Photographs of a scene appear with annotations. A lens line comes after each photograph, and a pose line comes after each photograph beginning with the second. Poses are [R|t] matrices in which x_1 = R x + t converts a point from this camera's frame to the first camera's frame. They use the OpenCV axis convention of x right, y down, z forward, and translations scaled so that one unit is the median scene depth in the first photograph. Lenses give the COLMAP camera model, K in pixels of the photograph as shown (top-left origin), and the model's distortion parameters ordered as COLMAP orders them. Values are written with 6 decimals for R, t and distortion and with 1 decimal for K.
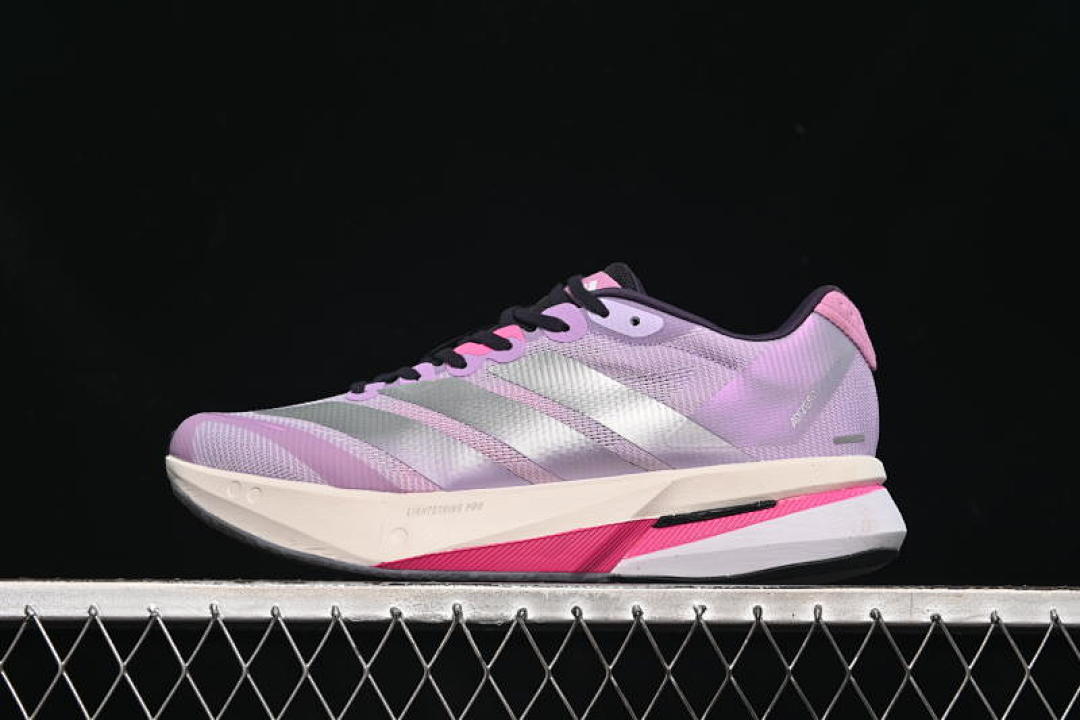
lens RADIAL K [[2319.1, 0, 540.0], [0, 2319.1, 360.0], [0, 0, 1]] dist [0.013690, 0.004225]
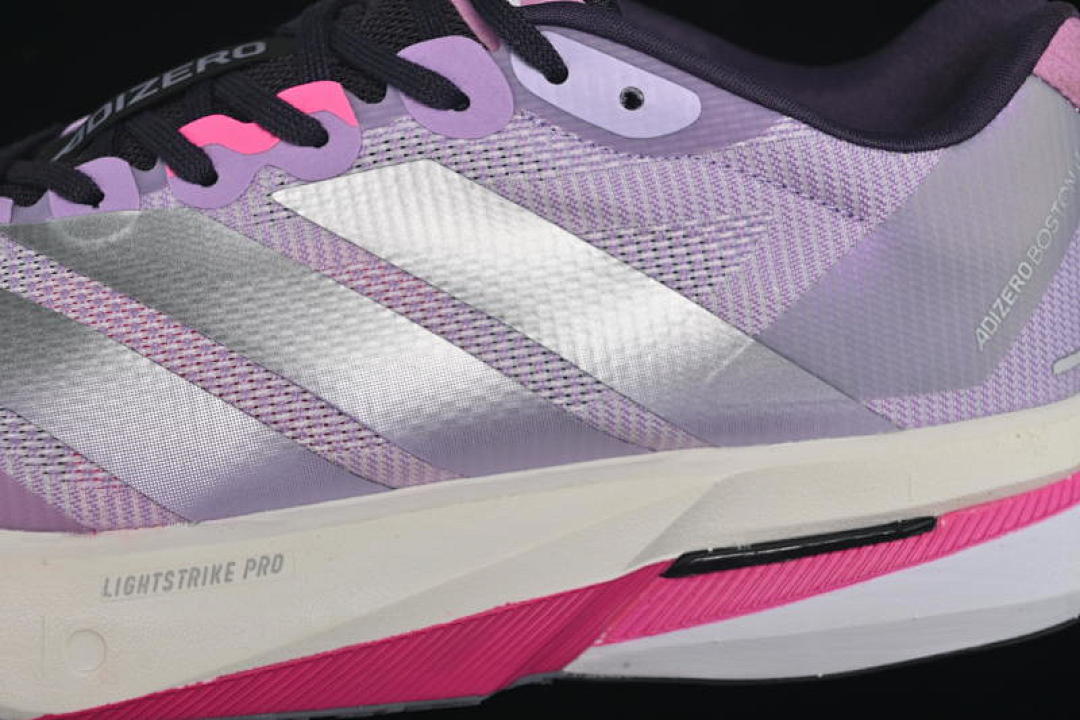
lens RADIAL K [[2506.7, 0, 540.0], [0, 2506.7, 360.0], [0, 0, 1]] dist [0.055030, -0.154279]
pose [[0.977435, -0.025662, 0.209672, -0.072377], [-0.044807, 0.944819, 0.324513, -0.119549], [-0.206430, -0.326585, 0.922350, 0.571211]]
